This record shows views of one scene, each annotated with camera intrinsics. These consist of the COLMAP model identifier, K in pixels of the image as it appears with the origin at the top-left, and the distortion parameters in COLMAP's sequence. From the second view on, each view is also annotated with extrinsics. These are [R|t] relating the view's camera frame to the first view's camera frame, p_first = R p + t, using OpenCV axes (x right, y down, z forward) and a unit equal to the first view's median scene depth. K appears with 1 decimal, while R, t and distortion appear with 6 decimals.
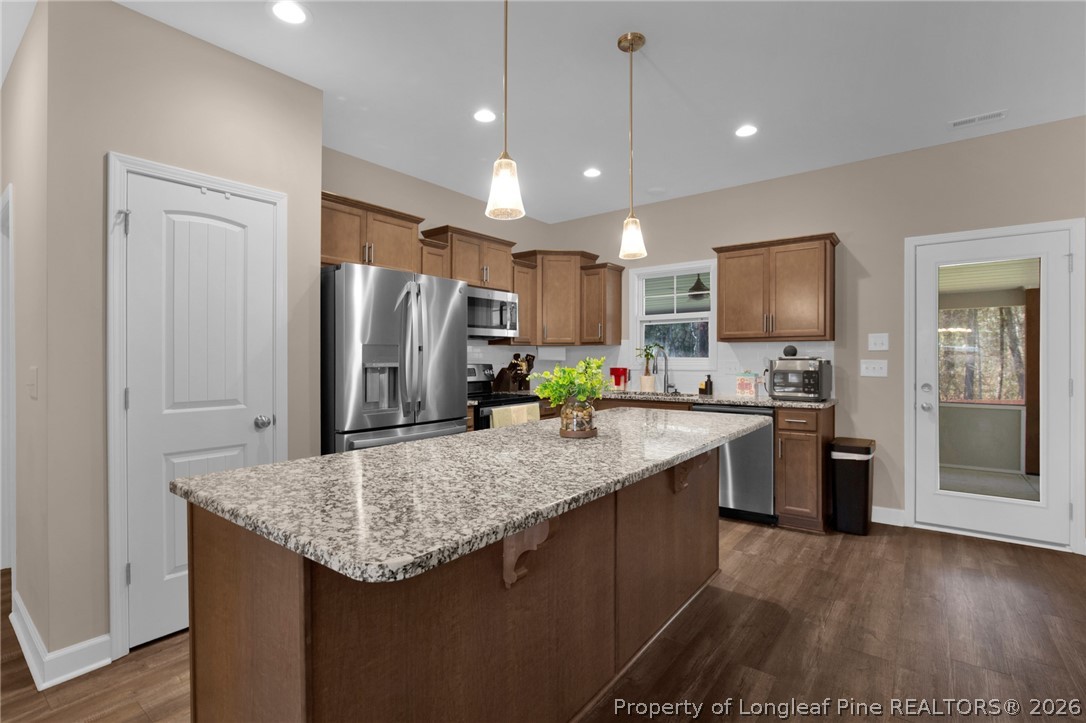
lens RADIAL K [[508.4, 0, 543.0], [0, 508.4, 361.5], [0, 0, 1]] dist [-0.025857, -0.000063]
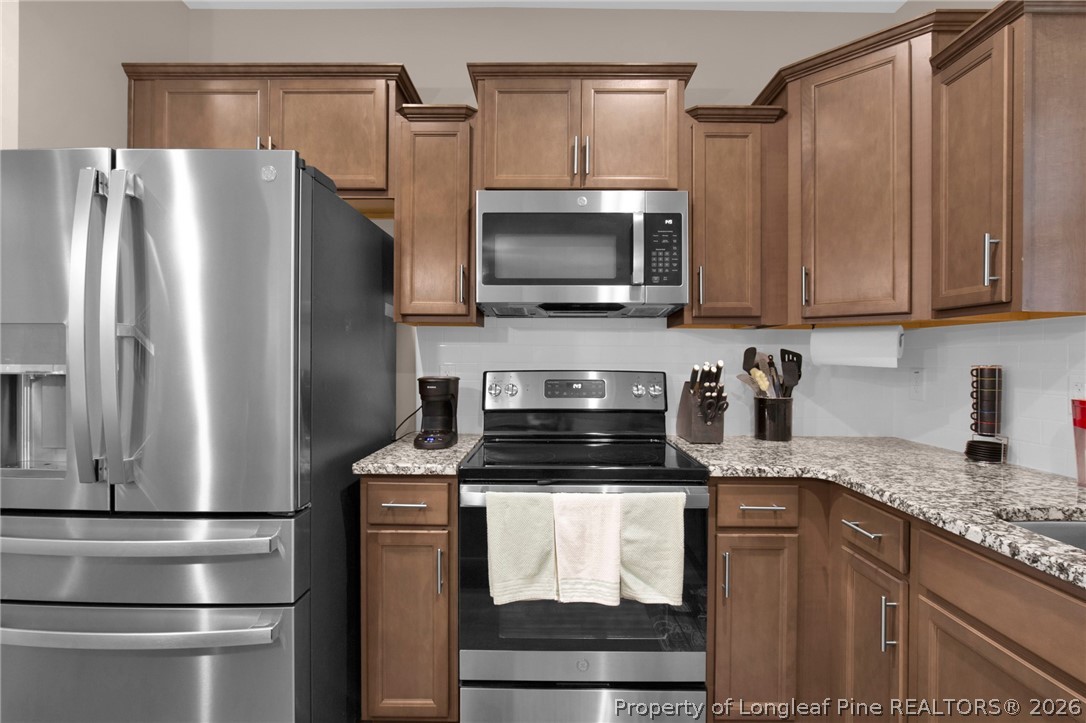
lens RADIAL K [[508.4, 0, 543.0], [0, 508.4, 361.5], [0, 0, 1]] dist [-0.025857, -0.000063]
pose [[0.601445, 0.014124, -0.798789, 0.179272], [-0.014566, 0.999871, 0.006712, -0.005313], [0.798781, 0.007598, 0.601574, 0.649554]]
